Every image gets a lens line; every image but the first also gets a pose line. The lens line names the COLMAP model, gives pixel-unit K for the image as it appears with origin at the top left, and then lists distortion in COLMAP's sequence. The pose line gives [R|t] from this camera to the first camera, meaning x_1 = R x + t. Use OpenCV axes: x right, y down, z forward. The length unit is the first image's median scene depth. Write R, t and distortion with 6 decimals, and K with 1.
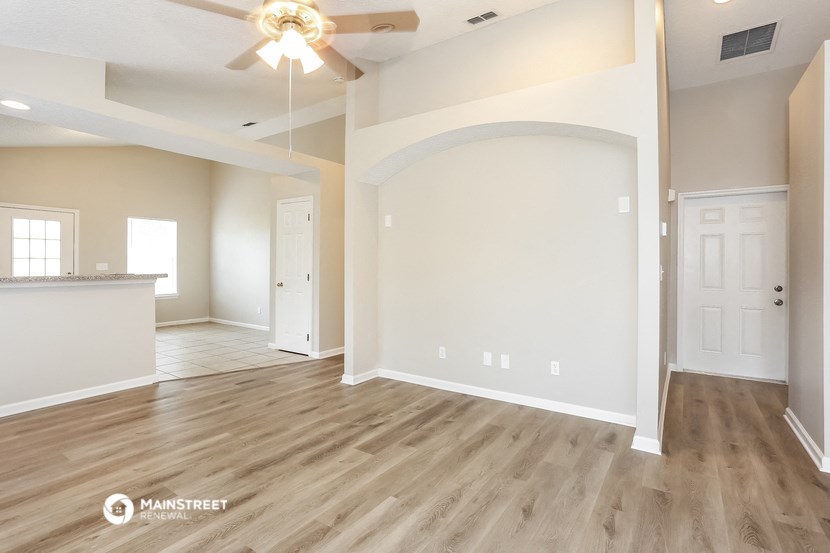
lens RADIAL K [[403.3, 0, 396.4], [0, 403.3, 264.9], [0, 0, 1]] dist [-0.033538, 0.003102]
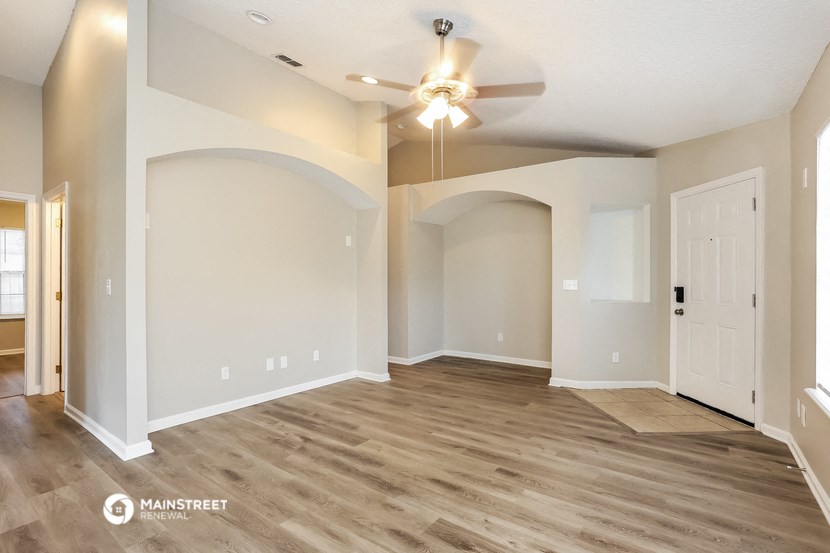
lens RADIAL K [[403.3, 0, 411.6], [0, 403.3, 278.7], [0, 0, 1]] dist [-0.033538, 0.003102]
pose [[0.026586, -0.003850, 0.999639, -1.123936], [0.000886, 0.999992, 0.003828, -0.005584], [-0.999646, 0.000784, 0.026590, 0.766074]]
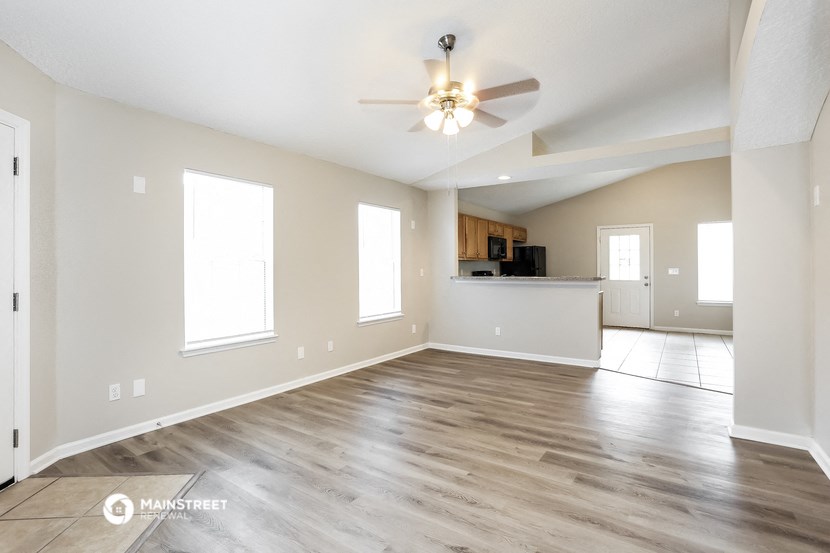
lens RADIAL K [[403.3, 0, 420.7], [0, 403.3, 268.9], [0, 0, 1]] dist [-0.033538, 0.003102]
pose [[0.032936, -0.005090, -0.999444, 0.838598], [0.002979, 0.999983, -0.004994, 0.002133], [0.999453, -0.002812, 0.032951, 0.612403]]
